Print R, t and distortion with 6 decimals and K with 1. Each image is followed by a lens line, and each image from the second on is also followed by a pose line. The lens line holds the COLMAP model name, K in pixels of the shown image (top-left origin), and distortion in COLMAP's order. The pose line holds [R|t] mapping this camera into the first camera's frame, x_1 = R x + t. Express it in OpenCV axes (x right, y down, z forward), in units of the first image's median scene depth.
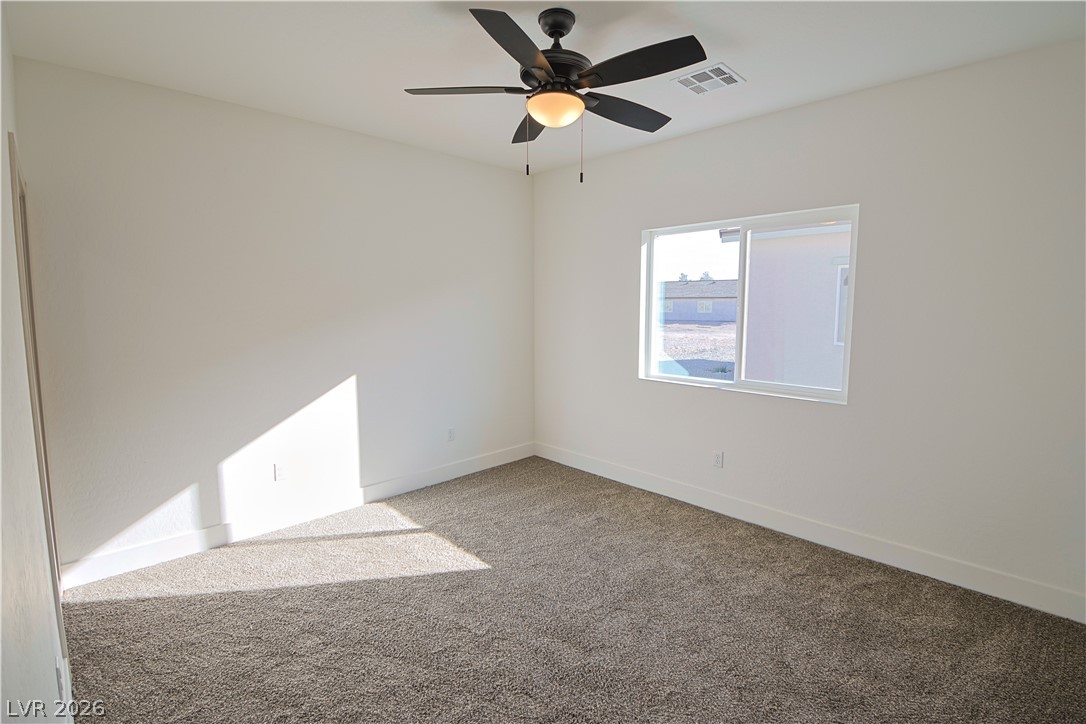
lens RADIAL K [[506.3, 0, 544.1], [0, 506.3, 355.2], [0, 0, 1]] dist [0.024211, -0.034219]
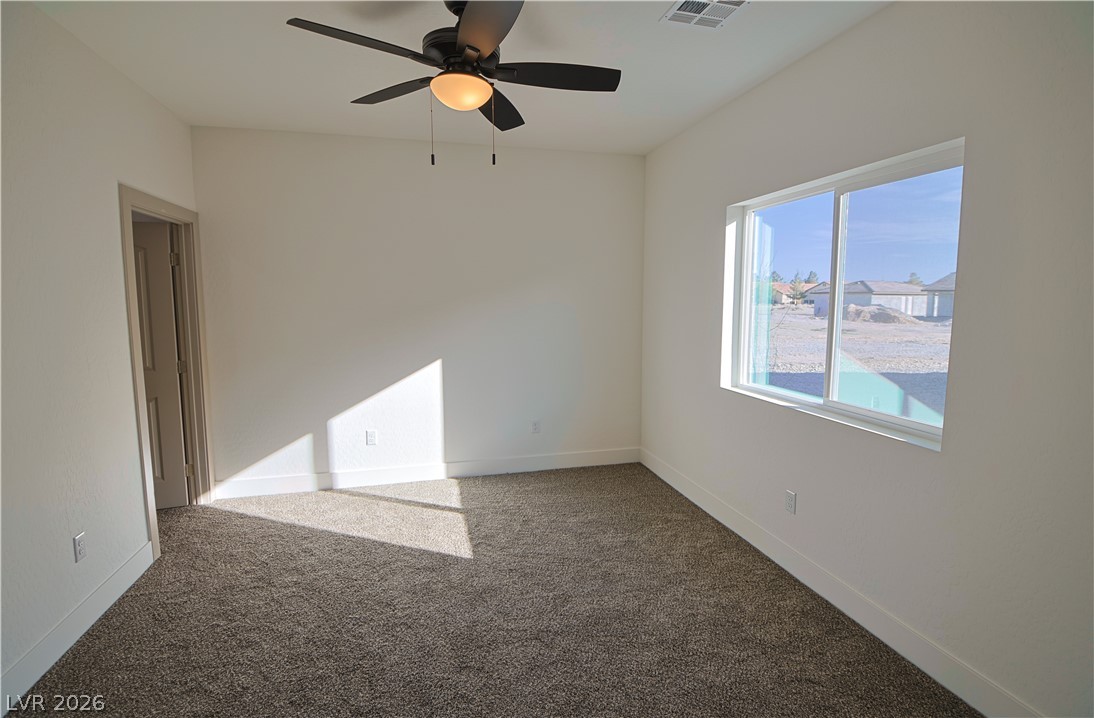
lens RADIAL K [[514.1, 0, 543.7], [0, 514.1, 346.9], [0, 0, 1]] dist [-0.002070, -0.000586]
pose [[0.864817, 0.050331, -0.499557, 0.408432], [-0.053088, 0.998552, 0.008701, -0.012396], [0.499272, 0.018996, 0.866237, 0.155277]]
